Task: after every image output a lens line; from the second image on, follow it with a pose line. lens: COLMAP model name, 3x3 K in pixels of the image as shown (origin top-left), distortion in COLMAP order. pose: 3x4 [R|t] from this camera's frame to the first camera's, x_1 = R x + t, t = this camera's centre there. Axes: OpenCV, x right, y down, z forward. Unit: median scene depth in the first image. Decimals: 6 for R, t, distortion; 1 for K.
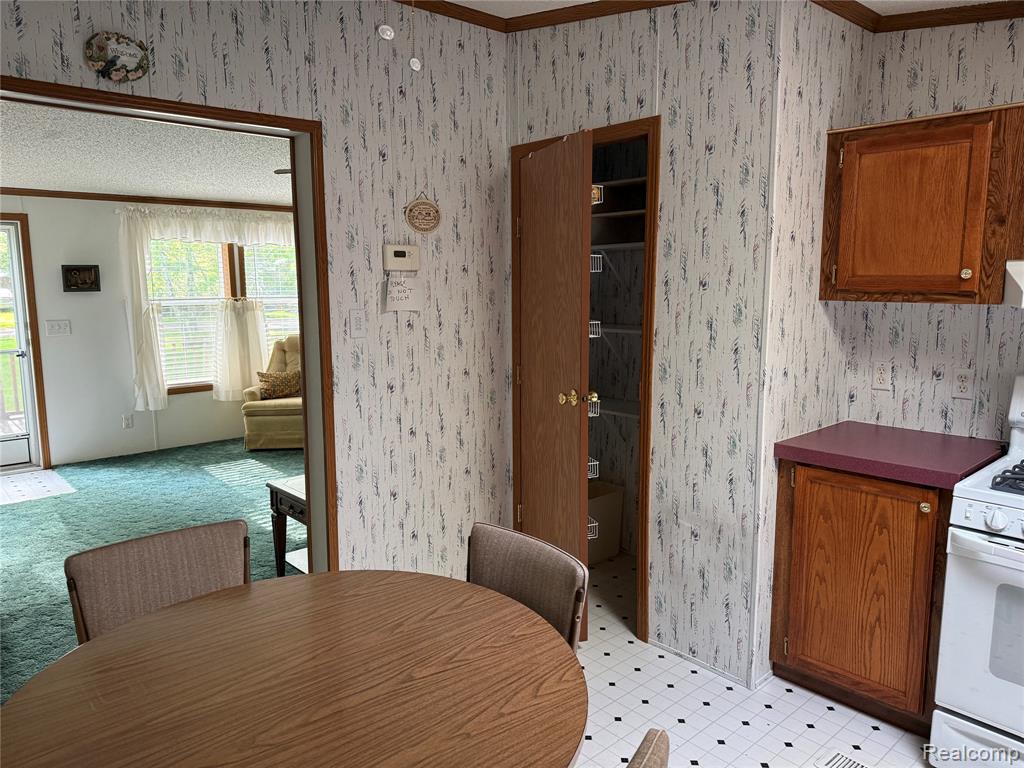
lens RADIAL K [[721.5, 0, 509.7], [0, 721.5, 382.1], [0, 0, 1]] dist [0.089846, -0.131364]
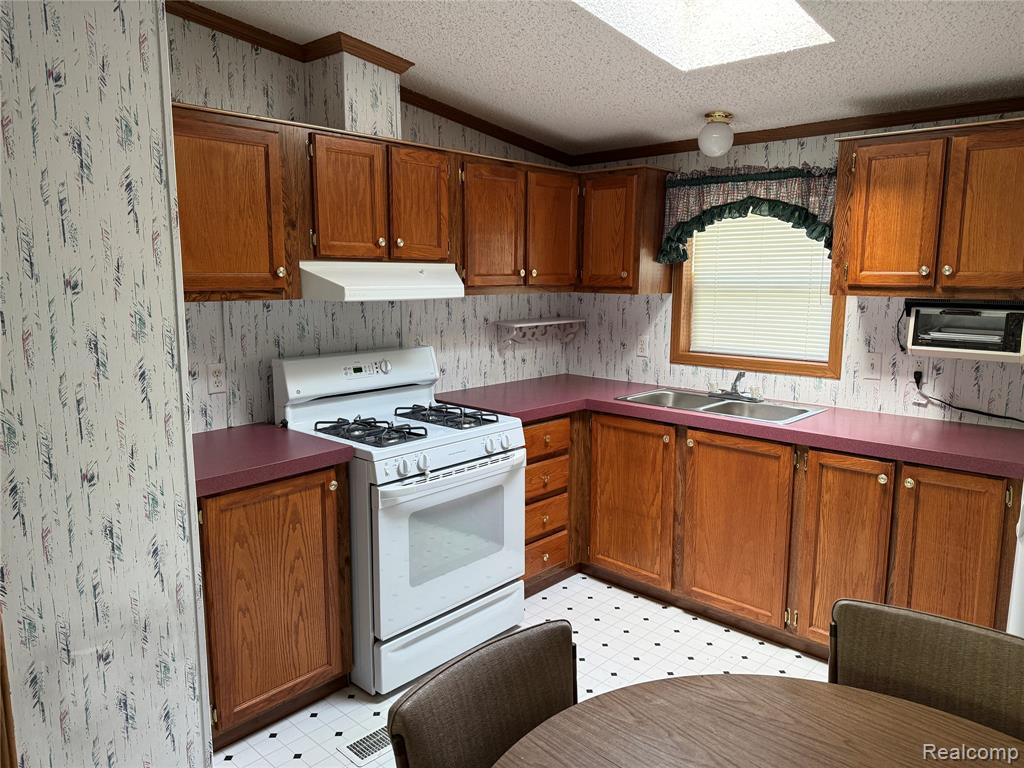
lens RADIAL K [[721.5, 0, 513.1], [0, 721.5, 376.1], [0, 0, 1]] dist [0.105241, -0.138844]
pose [[-0.089749, -0.139663, 0.986123, -0.416904], [0.142306, 0.978162, 0.151487, -0.094803], [-0.985745, 0.153927, -0.067914, 0.641667]]
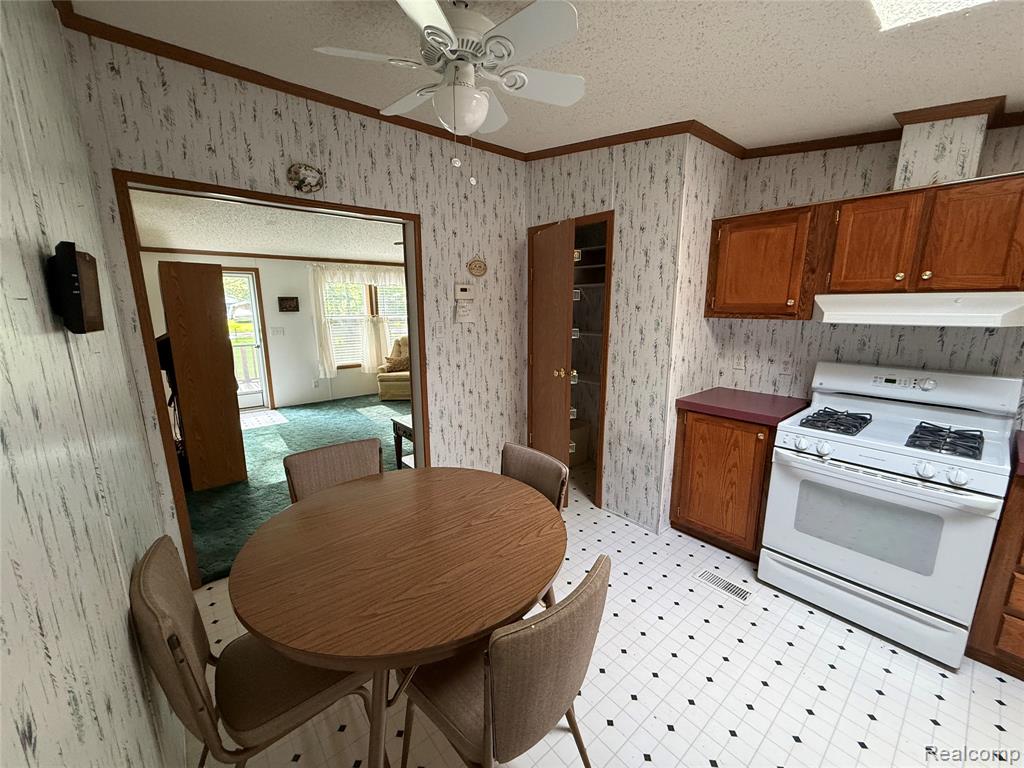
lens RADIAL K [[413.2, 0, 512.0], [0, 413.2, 384.0], [0, 0, 1]] dist [0.009749, 0.000071]
pose [[0.999394, 0.008005, -0.033867, 0.000747], [-0.006317, 0.998747, 0.049653, -0.000001], [0.034222, -0.049409, 0.998192, -0.010172]]
